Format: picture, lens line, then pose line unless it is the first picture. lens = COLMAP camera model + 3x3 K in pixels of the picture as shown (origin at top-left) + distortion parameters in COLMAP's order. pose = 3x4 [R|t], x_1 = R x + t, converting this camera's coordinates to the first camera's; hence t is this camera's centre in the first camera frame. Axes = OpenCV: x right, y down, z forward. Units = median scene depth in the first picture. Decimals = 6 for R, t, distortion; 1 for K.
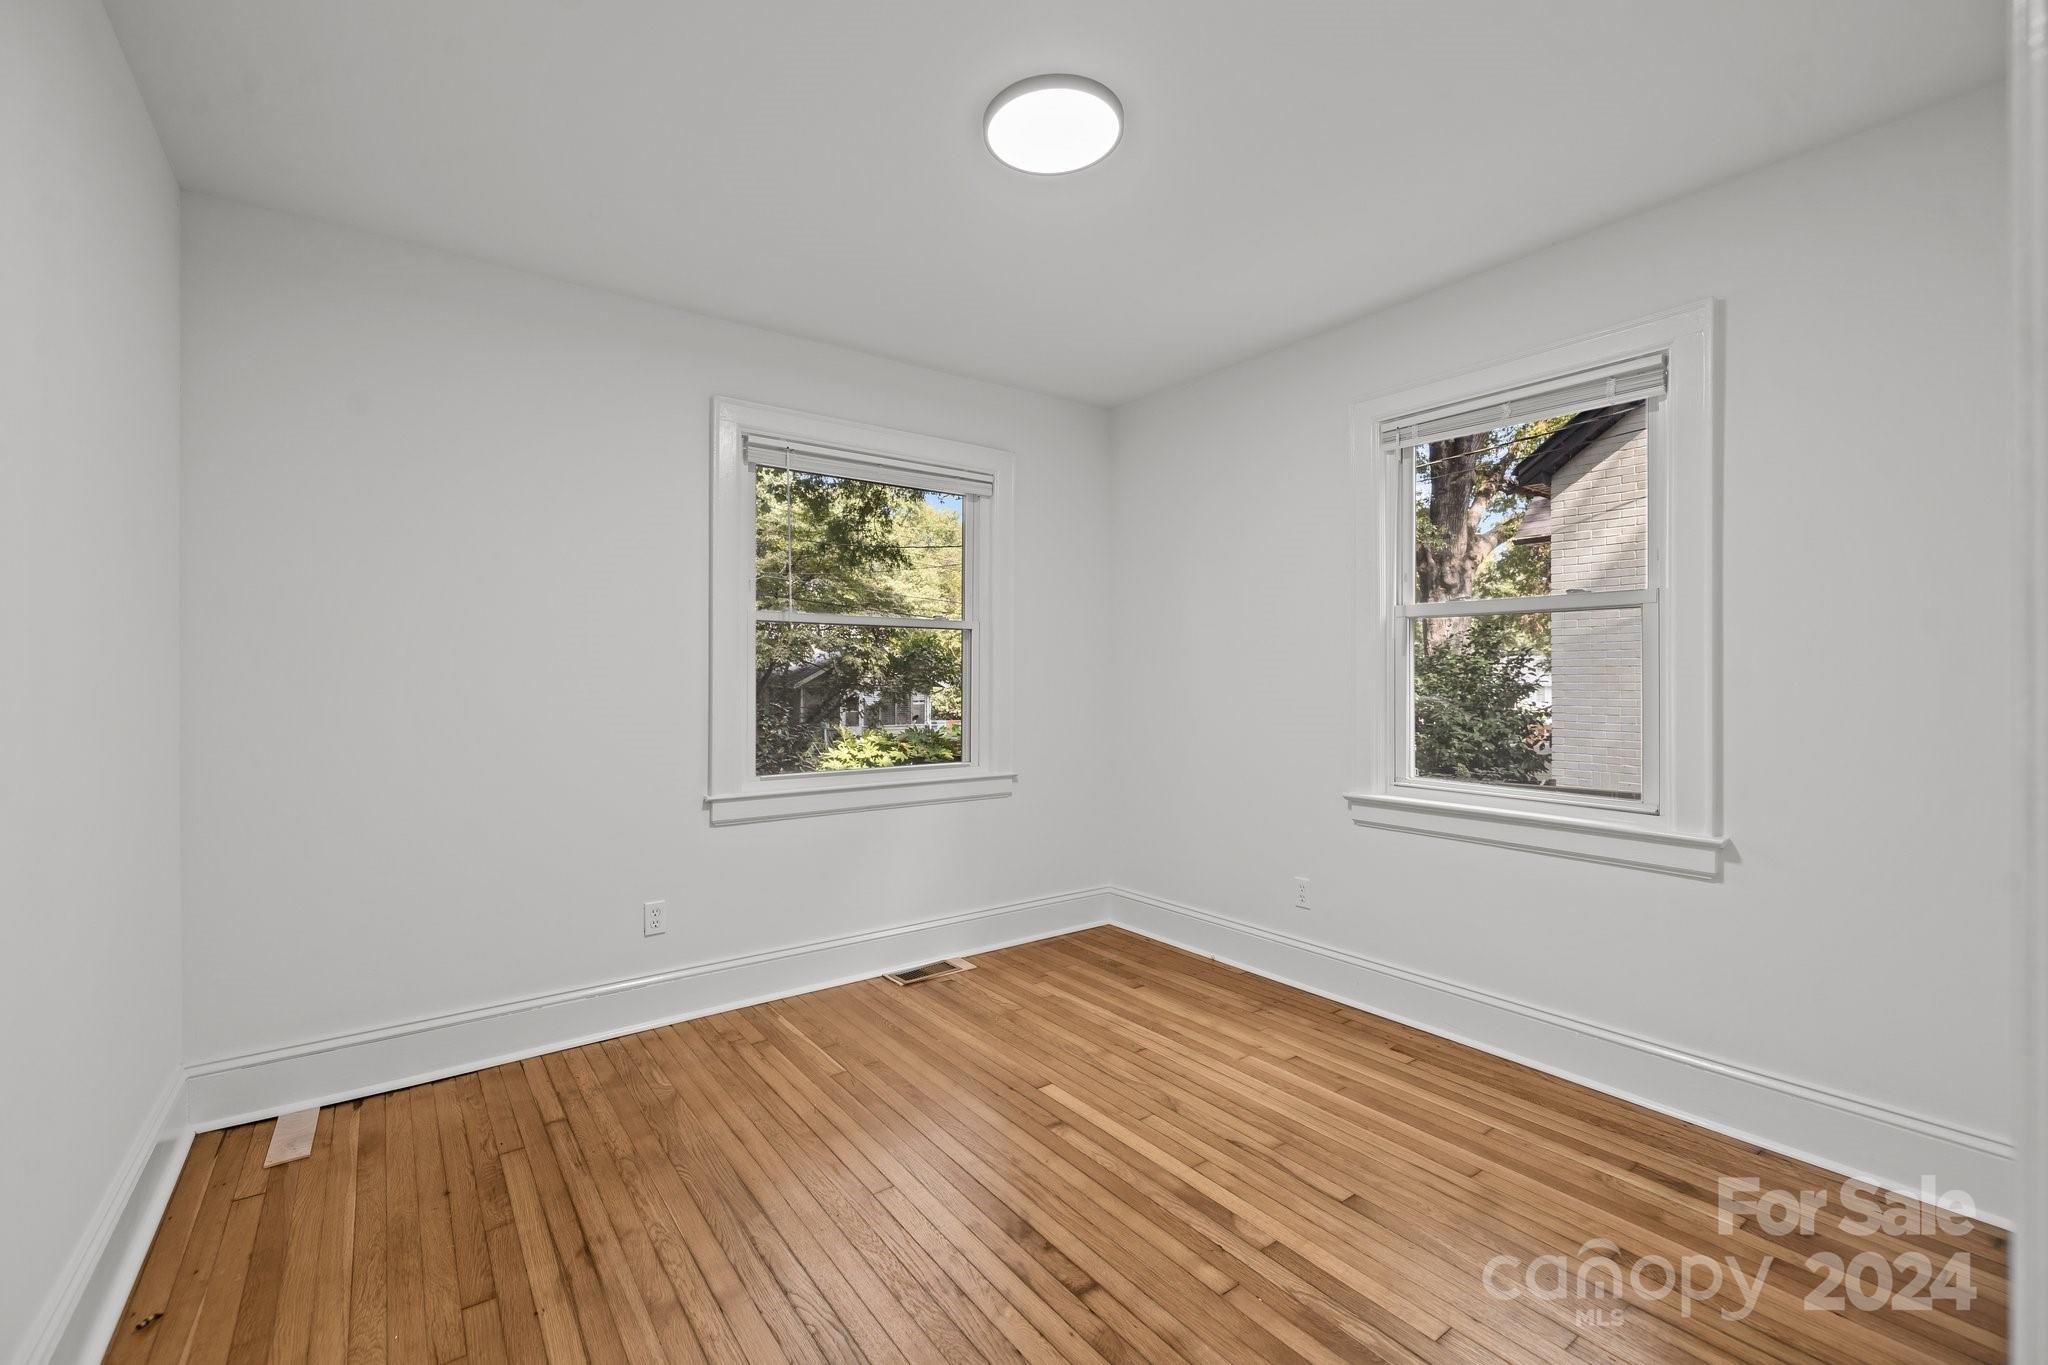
lens RADIAL K [[858.8, 0, 1019.1], [0, 858.8, 677.6], [0, 0, 1]] dist [-0.000252, -0.000110]
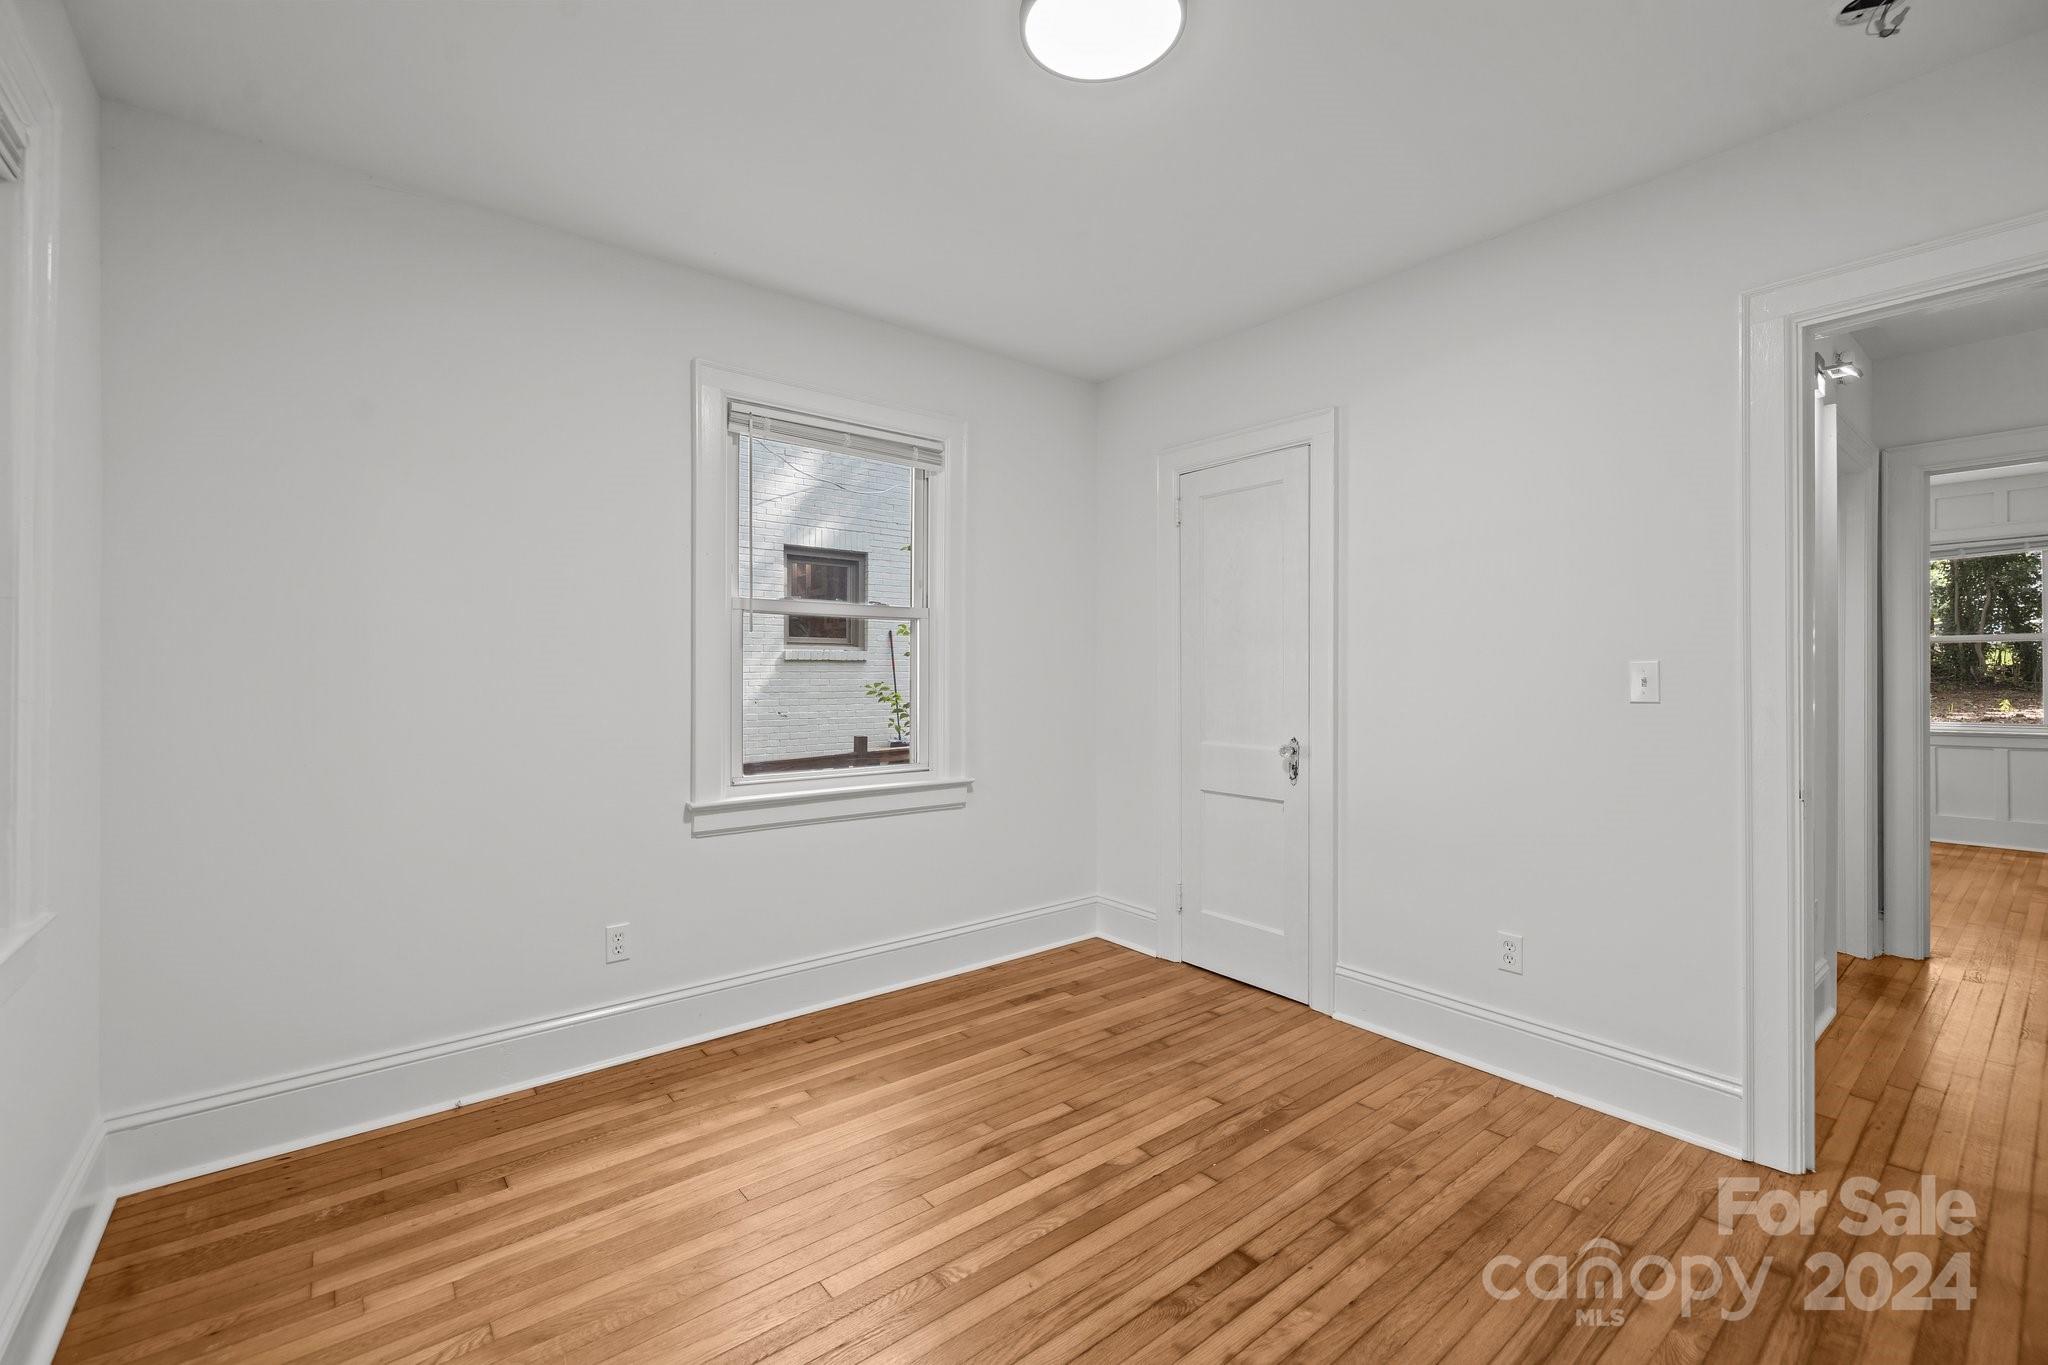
lens RADIAL K [[858.8, 0, 1019.1], [0, 858.8, 677.6], [0, 0, 1]] dist [-0.000252, -0.000110]
pose [[-0.042367, -0.003334, 0.999097, -0.625767], [0.001841, 0.999992, 0.003415, 0.006775], [-0.999100, 0.001984, -0.042361, 0.875780]]
